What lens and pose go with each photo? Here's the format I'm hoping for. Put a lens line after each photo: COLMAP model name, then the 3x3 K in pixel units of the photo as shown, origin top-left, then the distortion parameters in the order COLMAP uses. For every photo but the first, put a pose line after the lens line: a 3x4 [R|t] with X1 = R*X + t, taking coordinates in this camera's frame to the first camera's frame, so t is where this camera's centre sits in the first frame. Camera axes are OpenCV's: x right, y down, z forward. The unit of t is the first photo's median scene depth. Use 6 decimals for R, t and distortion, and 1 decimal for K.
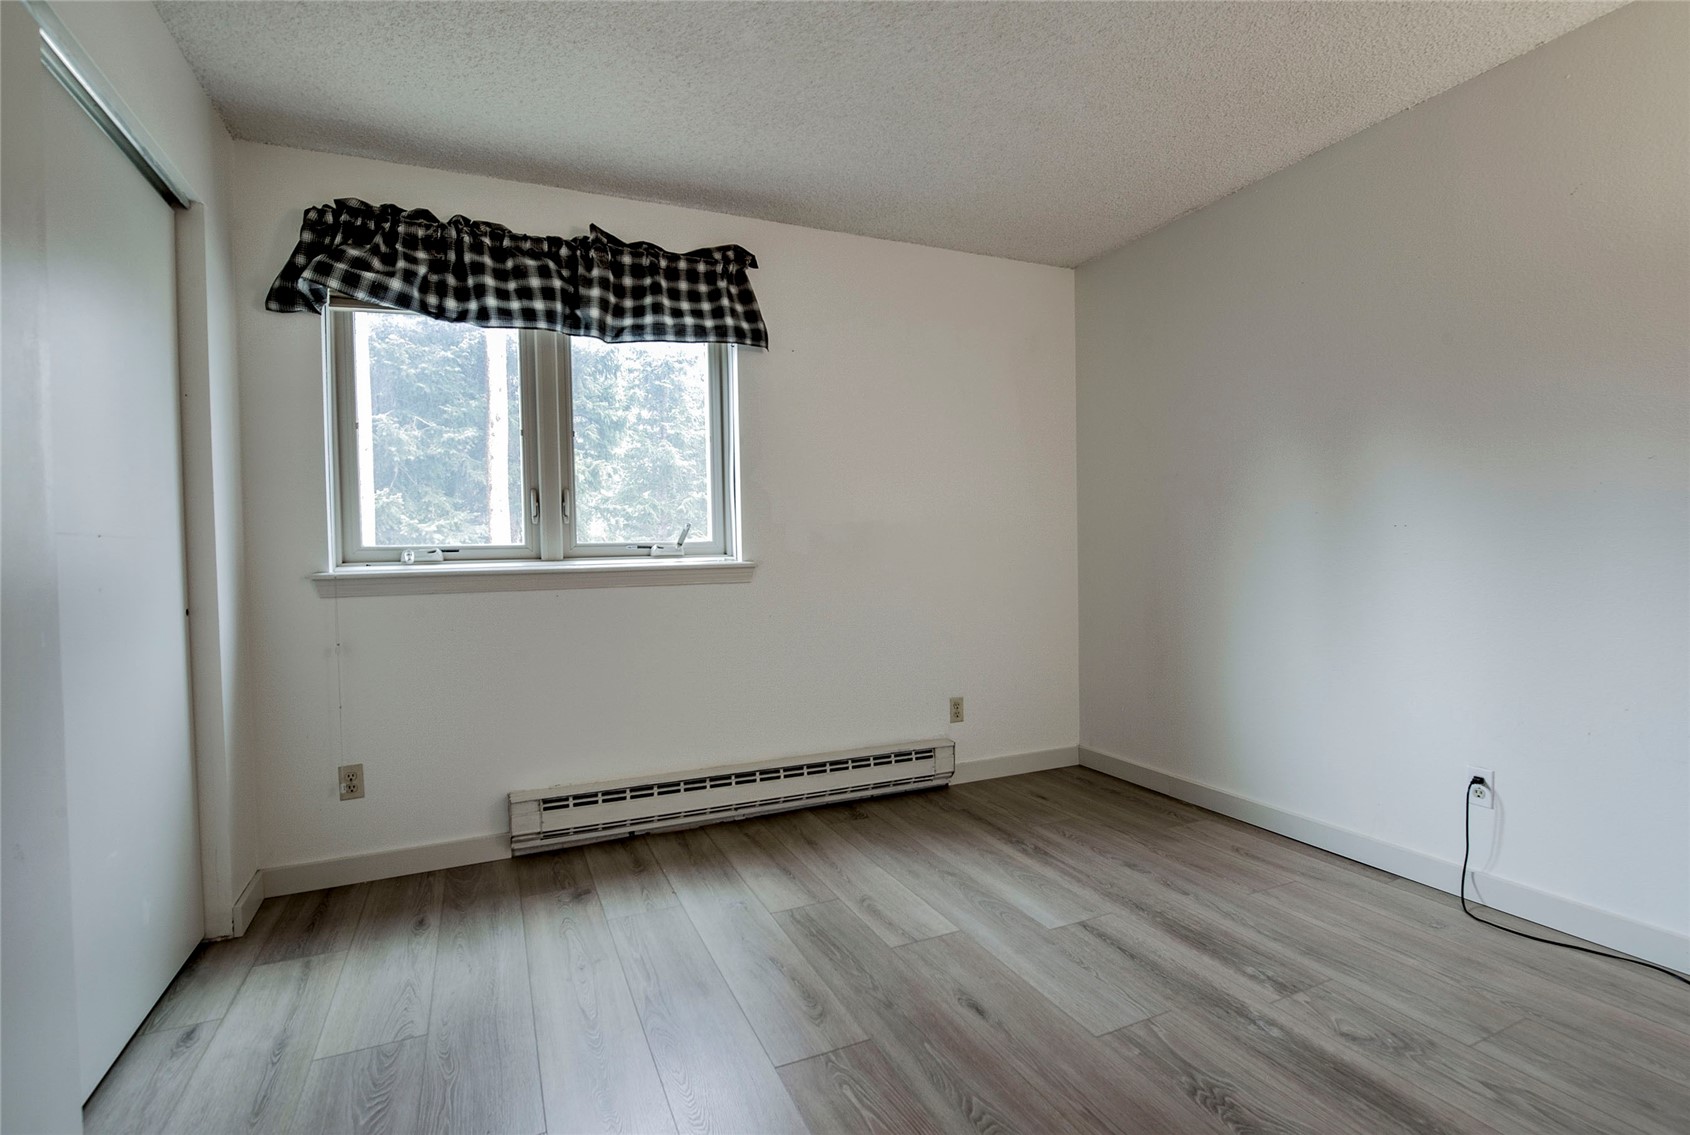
lens RADIAL K [[804.5, 0, 846.2], [0, 804.5, 572.3], [0, 0, 1]] dist [-0.008558, -0.003747]
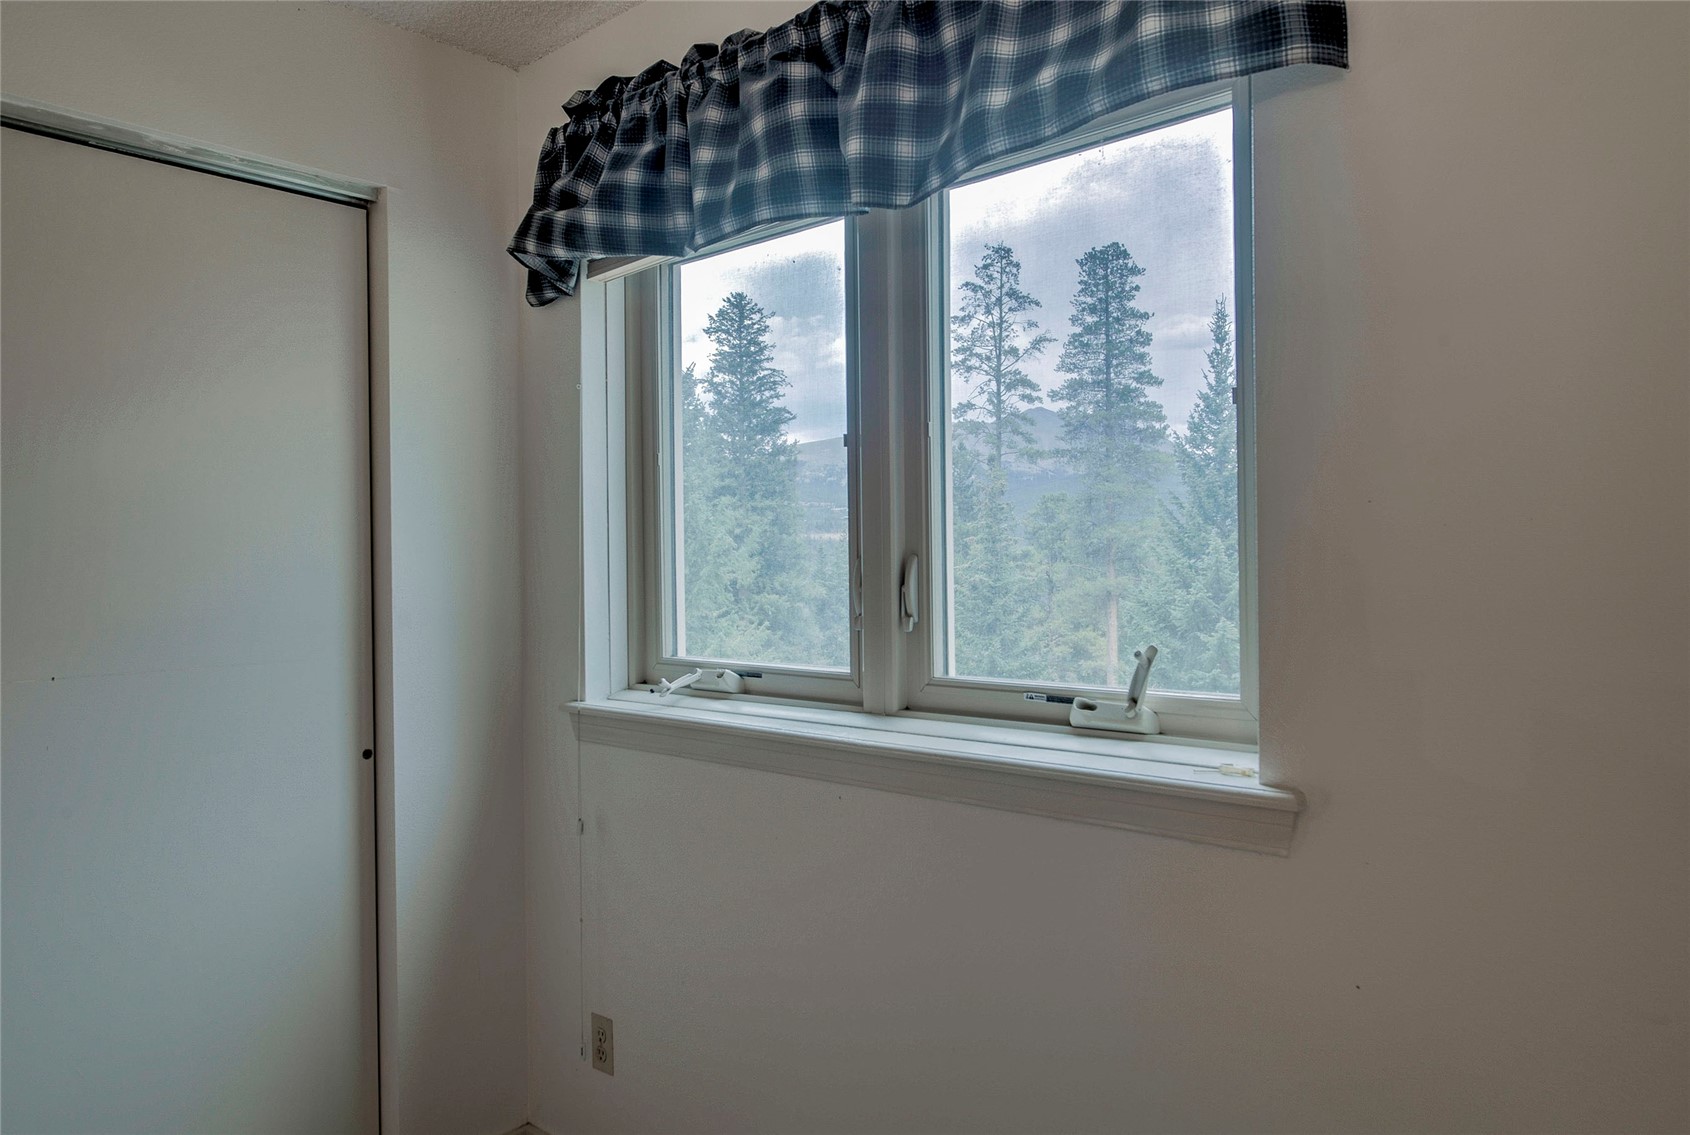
lens RADIAL K [[1151.3, 0, 833.6], [0, 1151.3, 572.6], [0, 0, 1]] dist [-0.005575, -0.002767]
pose [[0.383909, 0.024372, -0.923049, 0.237313], [-0.019694, 0.999640, 0.018204, -0.109937], [0.923161, 0.011190, 0.384251, 0.748085]]
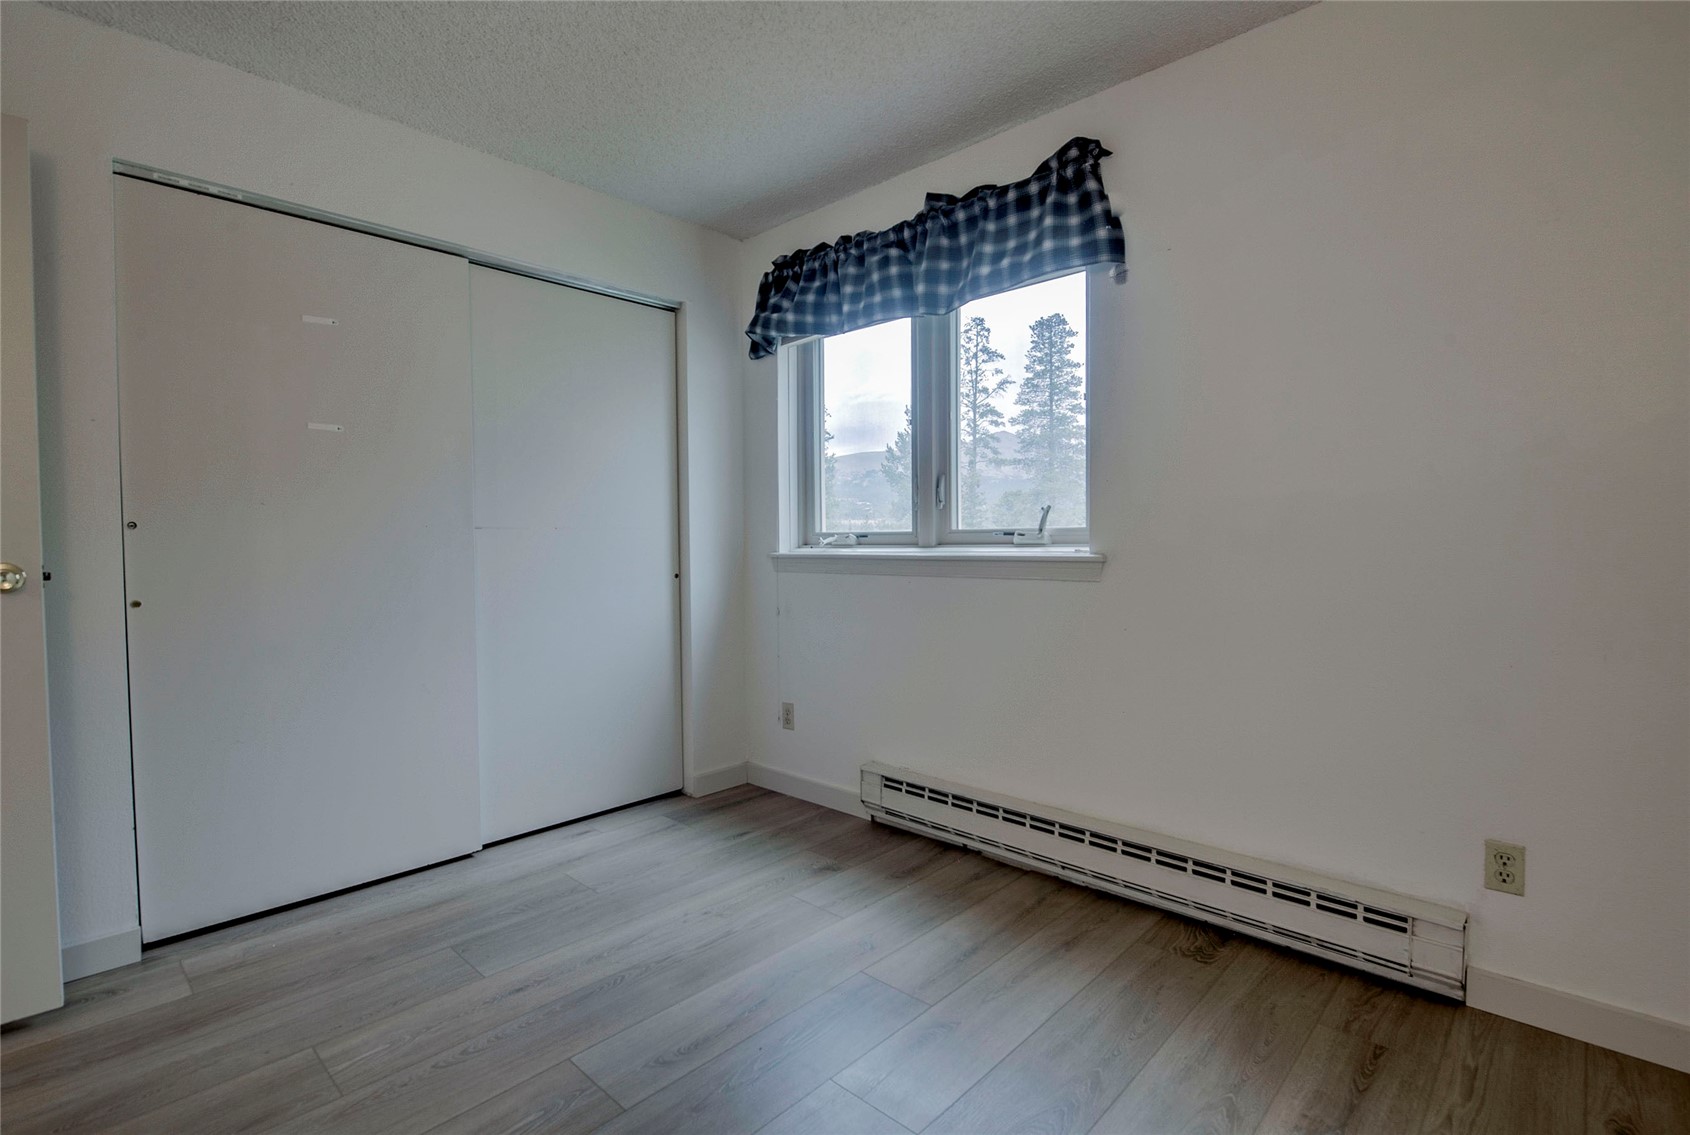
lens RADIAL K [[804.5, 0, 836.2], [0, 804.5, 573.6], [0, 0, 1]] dist [-0.008558, -0.003747]
pose [[0.359684, 0.056437, -0.931366, 0.547848], [-0.022379, 0.998404, 0.051857, -0.031915], [0.932806, 0.002191, 0.360373, 0.553297]]
